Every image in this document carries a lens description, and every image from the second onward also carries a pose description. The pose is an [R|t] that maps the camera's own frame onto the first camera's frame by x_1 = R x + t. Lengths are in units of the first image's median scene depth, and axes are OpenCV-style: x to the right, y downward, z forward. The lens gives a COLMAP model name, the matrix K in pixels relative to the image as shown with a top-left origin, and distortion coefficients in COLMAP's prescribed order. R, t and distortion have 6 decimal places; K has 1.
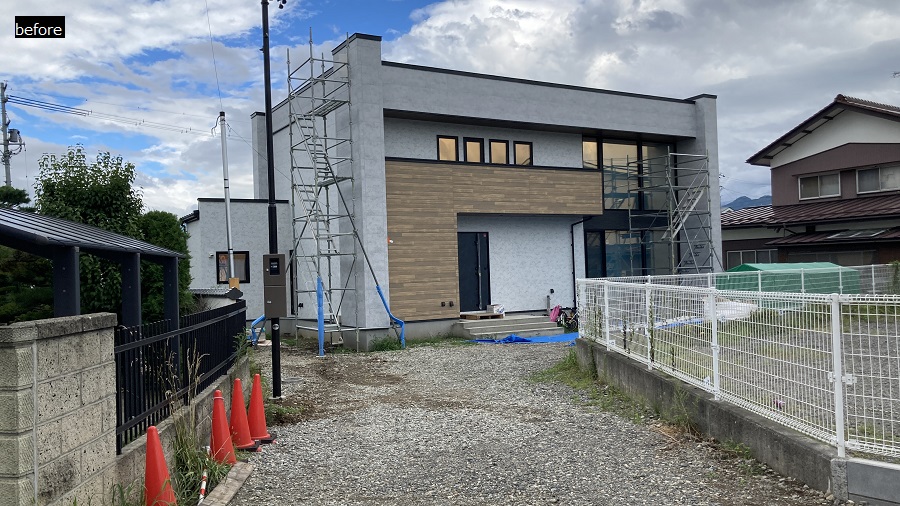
lens RADIAL K [[734.9, 0, 464.7], [0, 734.9, 267.0], [0, 0, 1]] dist [0.053662, -0.079230]
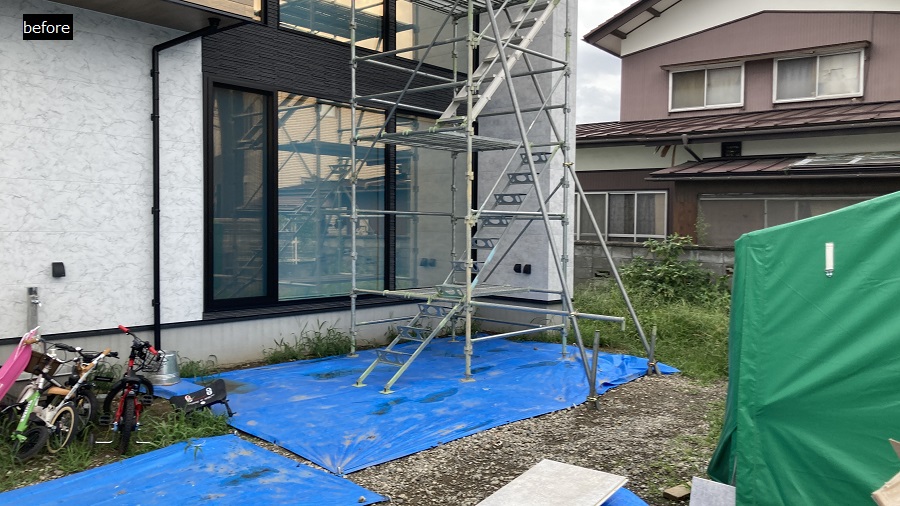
lens RADIAL K [[734.9, 0, 443.3], [0, 734.9, 253.2], [0, 0, 1]] dist [0.053662, -0.079230]
pose [[0.958733, 0.034300, 0.282230, 0.190245], [-0.044716, 0.998533, 0.030547, 0.011682], [-0.280768, -0.041907, 0.958860, 0.731478]]
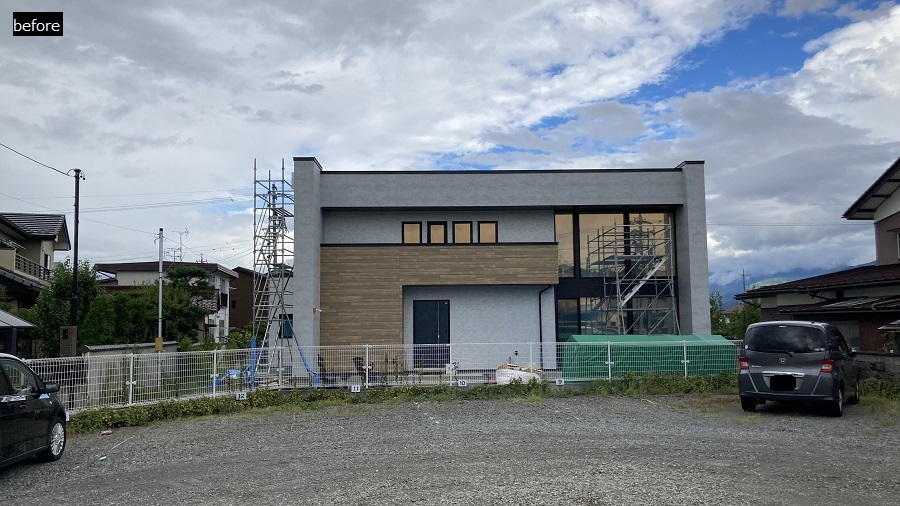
lens RADIAL K [[734.9, 0, 465.4], [0, 734.9, 242.7], [0, 0, 1]] dist [0.053662, -0.079230]
pose [[0.871410, -0.035784, -0.489249, 0.635246], [-0.013331, 0.995240, -0.096537, -0.025992], [0.490375, 0.090645, 0.866785, -0.012584]]
